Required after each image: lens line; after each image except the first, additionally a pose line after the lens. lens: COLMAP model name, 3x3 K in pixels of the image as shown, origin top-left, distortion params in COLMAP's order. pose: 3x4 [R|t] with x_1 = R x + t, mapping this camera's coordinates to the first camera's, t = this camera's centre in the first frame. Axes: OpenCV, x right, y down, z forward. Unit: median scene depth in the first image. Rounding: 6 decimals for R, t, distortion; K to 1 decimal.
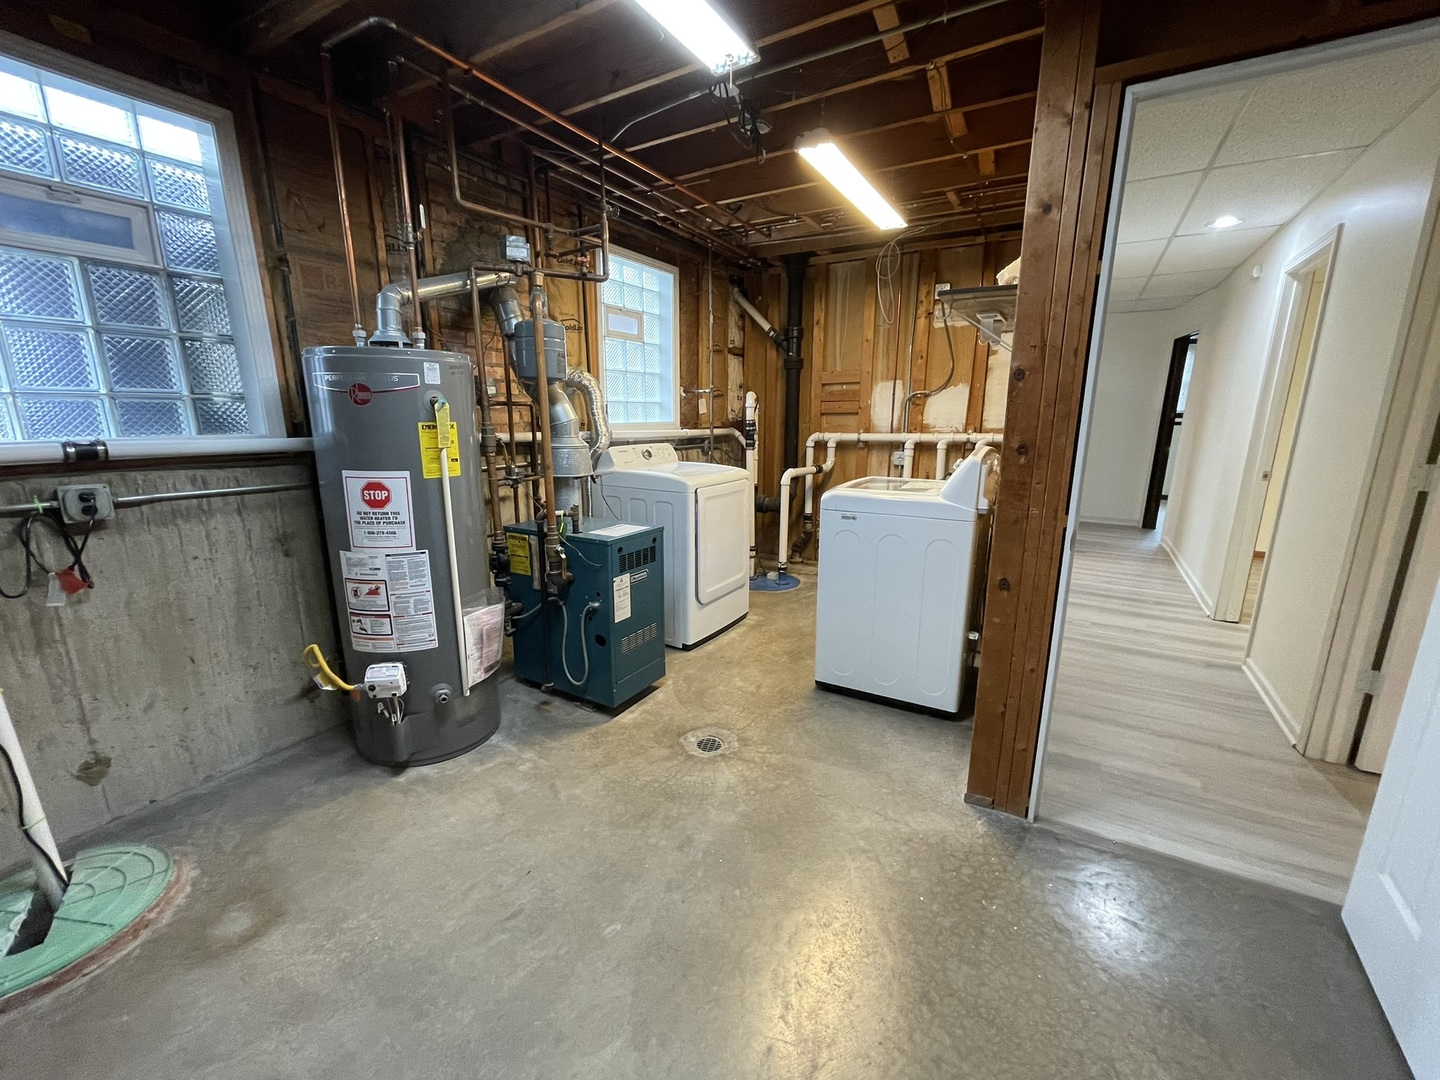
lens RADIAL K [[581.8, 0, 724.0], [0, 581.8, 546.8], [0, 0, 1]] dist [0.000975, -0.000933]
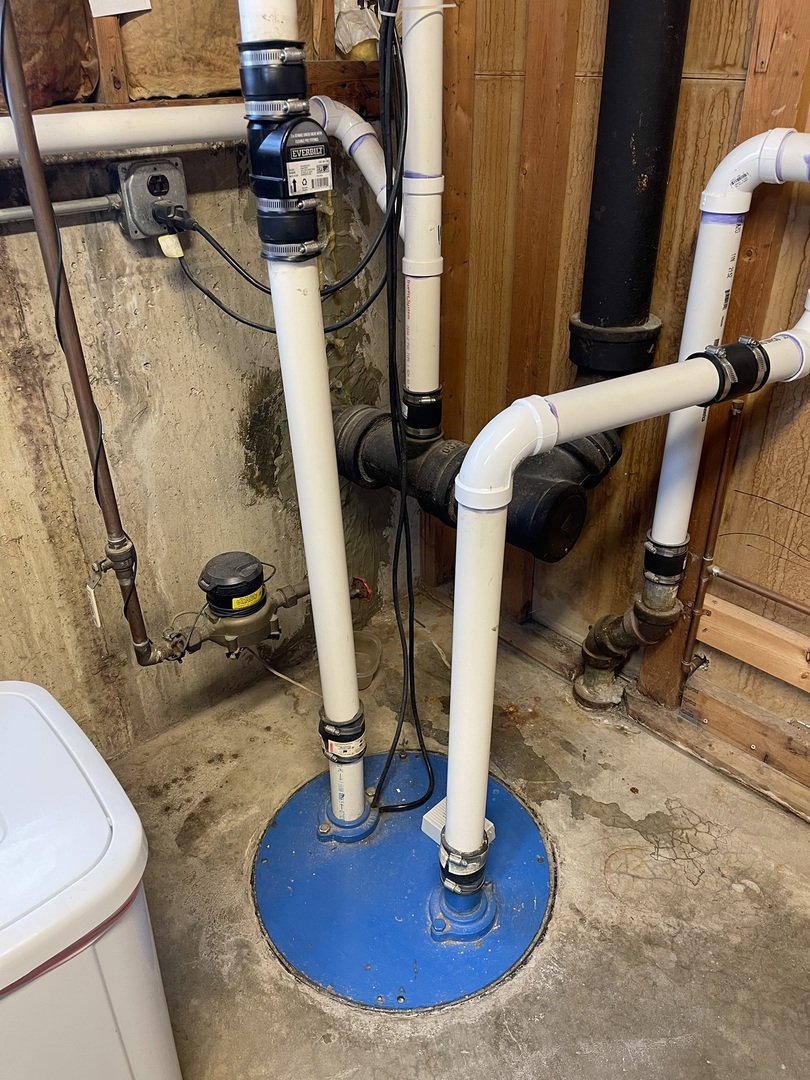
lens RADIAL K [[818.8, 0, 407.6], [0, 818.8, 539.6], [0, 0, 1]] dist [0.062338, -0.077911]
pose [[0.960564, 0.130110, -0.245738, 0.293914], [-0.050751, 0.950961, 0.305120, -0.338587], [0.273387, -0.280616, 0.920062, 1.603276]]
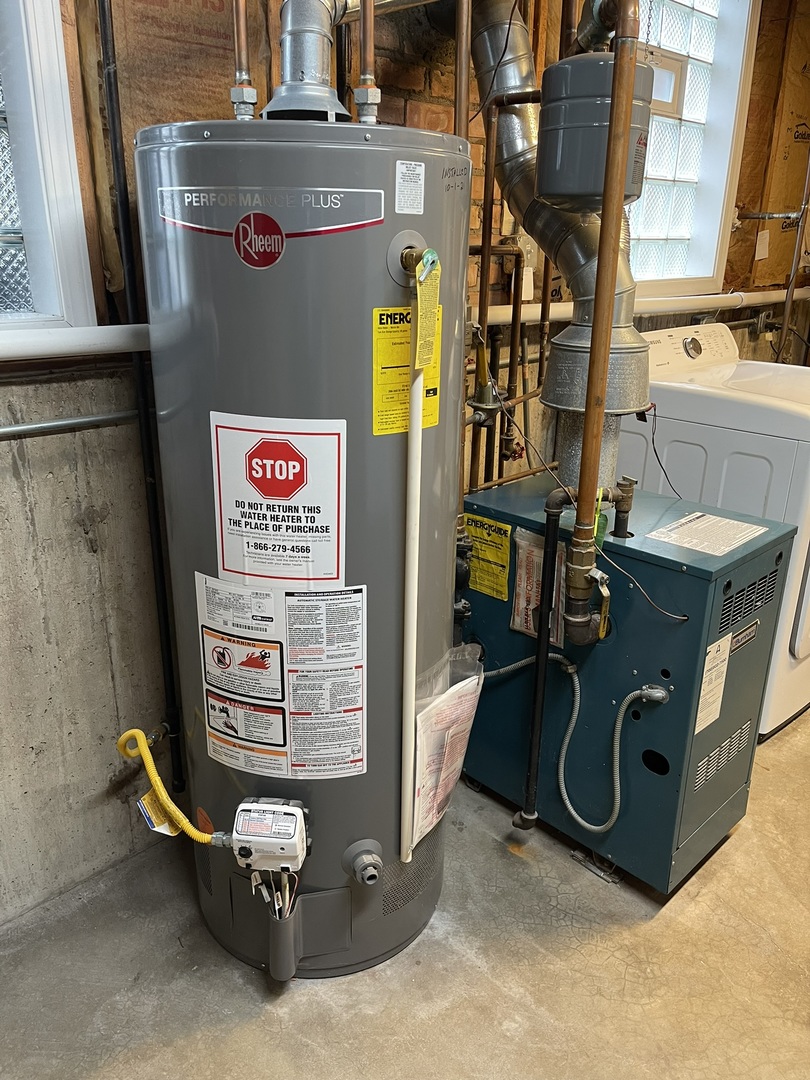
lens RADIAL K [[818.8, 0, 418.2], [0, 818.8, 538.9], [0, 0, 1]] dist [0.062338, -0.077911]
pose [[0.969010, 0.091326, -0.229518, -0.308631], [-0.063731, 0.990120, 0.124903, -0.111777], [0.238657, -0.106405, 0.965257, 0.365435]]
